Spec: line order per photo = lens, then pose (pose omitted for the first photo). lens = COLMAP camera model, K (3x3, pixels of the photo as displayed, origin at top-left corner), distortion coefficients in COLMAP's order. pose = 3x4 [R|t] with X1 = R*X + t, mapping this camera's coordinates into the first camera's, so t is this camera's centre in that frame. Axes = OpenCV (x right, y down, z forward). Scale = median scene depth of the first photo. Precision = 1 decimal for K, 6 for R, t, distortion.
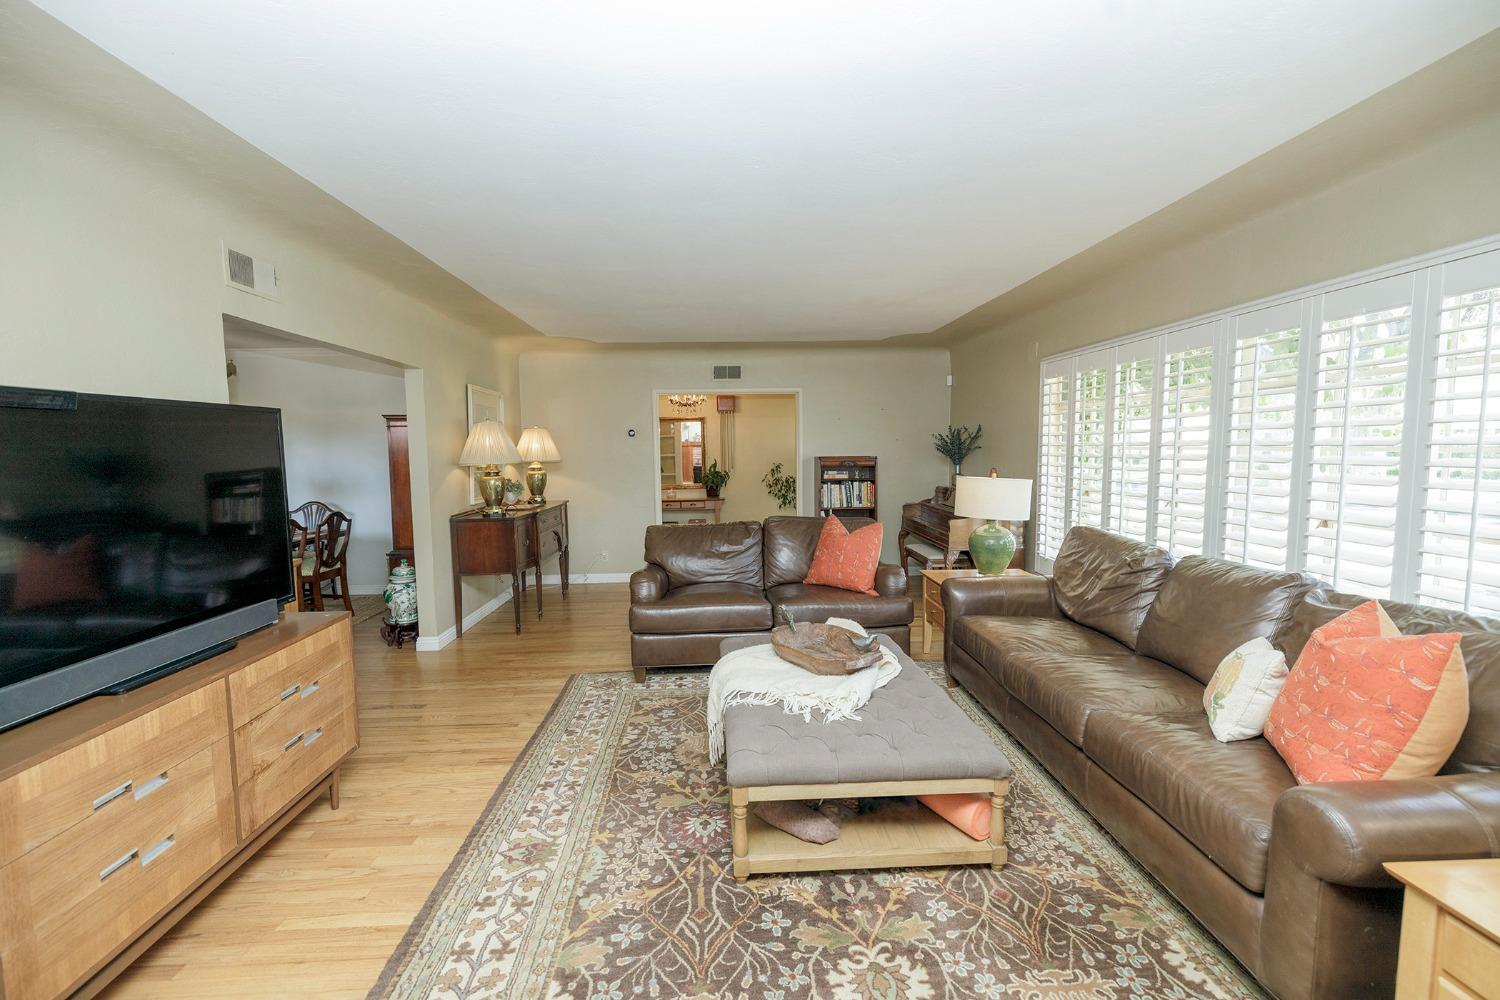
lens RADIAL K [[644.0, 0, 750.0], [0, 644.0, 500.0], [0, 0, 1]] dist [0.001405, 0.000211]
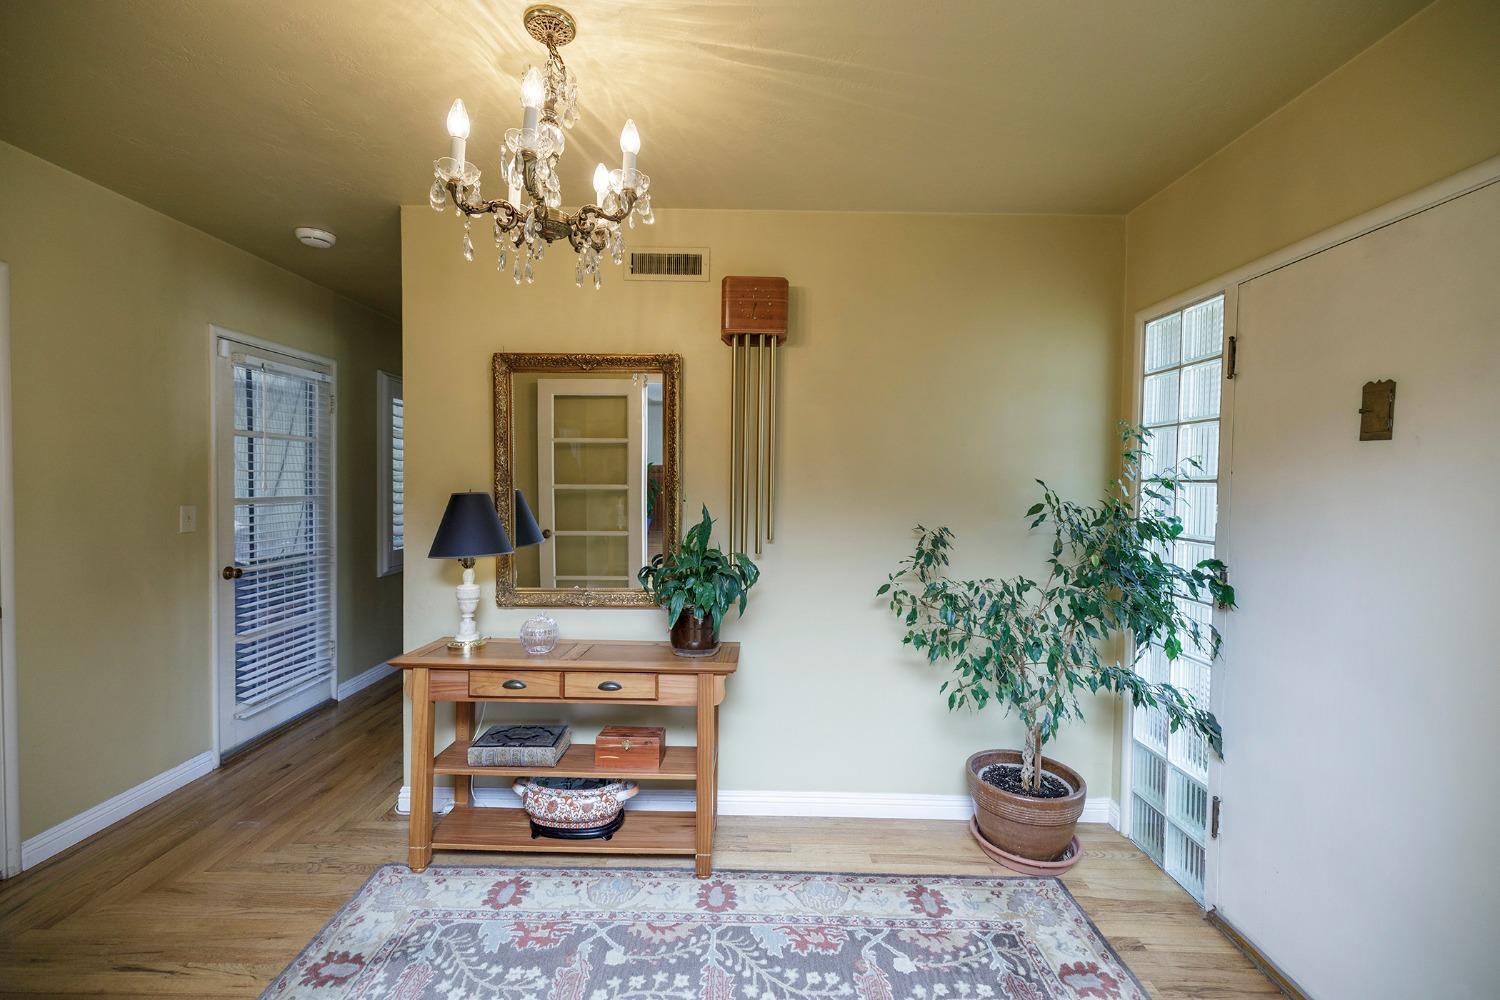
lens RADIAL K [[644.0, 0, 750.0], [0, 644.0, 500.0], [0, 0, 1]] dist [0.001405, 0.000211]
pose [[0.998093, 0.020739, -0.058138, -0.020227], [-0.023740, 0.998395, -0.051422, -0.052639], [0.056978, 0.052704, 0.996983, 0.725356]]
